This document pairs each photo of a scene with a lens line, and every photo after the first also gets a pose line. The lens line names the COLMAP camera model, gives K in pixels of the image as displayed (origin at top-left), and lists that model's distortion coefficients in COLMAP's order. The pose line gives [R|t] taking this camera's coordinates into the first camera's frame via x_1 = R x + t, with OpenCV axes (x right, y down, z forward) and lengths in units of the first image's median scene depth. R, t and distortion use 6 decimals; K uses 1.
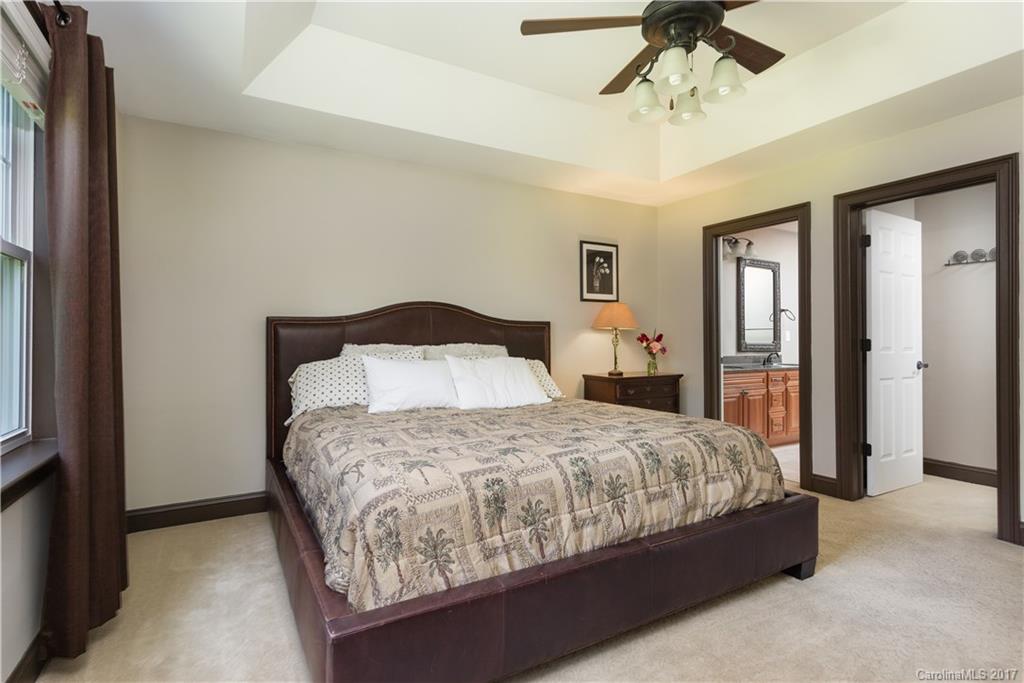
lens RADIAL K [[494.4, 0, 511.5], [0, 494.4, 344.4], [0, 0, 1]] dist [-0.000214, -0.000351]
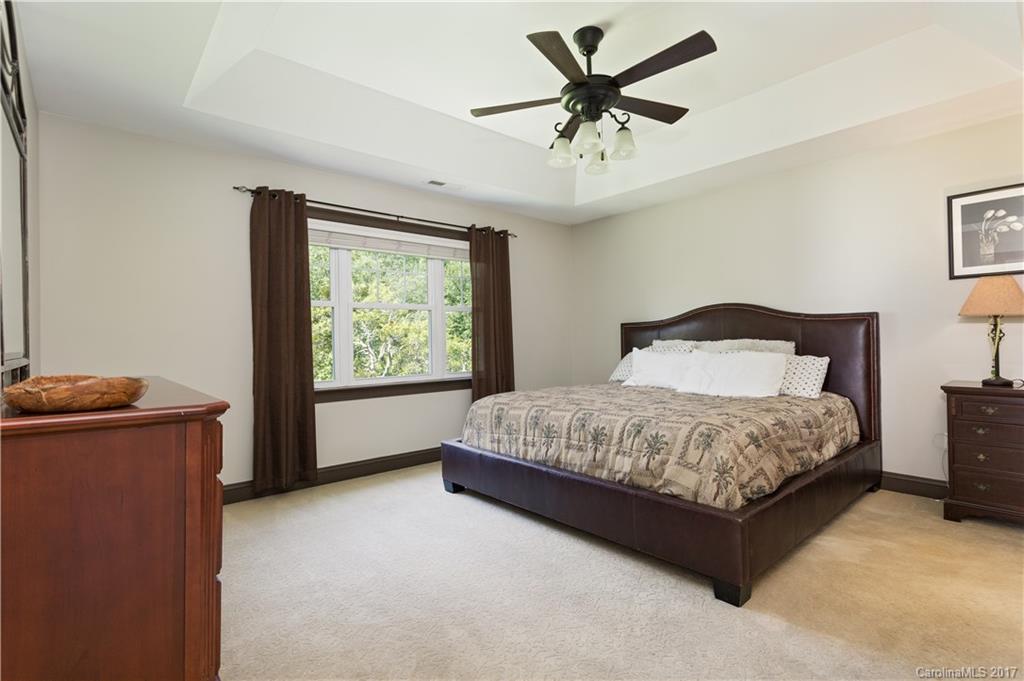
lens RADIAL K [[494.4, 0, 514.7], [0, 494.4, 336.6], [0, 0, 1]] dist [-0.000214, -0.000351]
pose [[0.208458, -0.006216, -0.978012, 1.542322], [0.008430, 0.999954, -0.004559, -0.012486], [0.977995, -0.007294, 0.208501, 0.480007]]
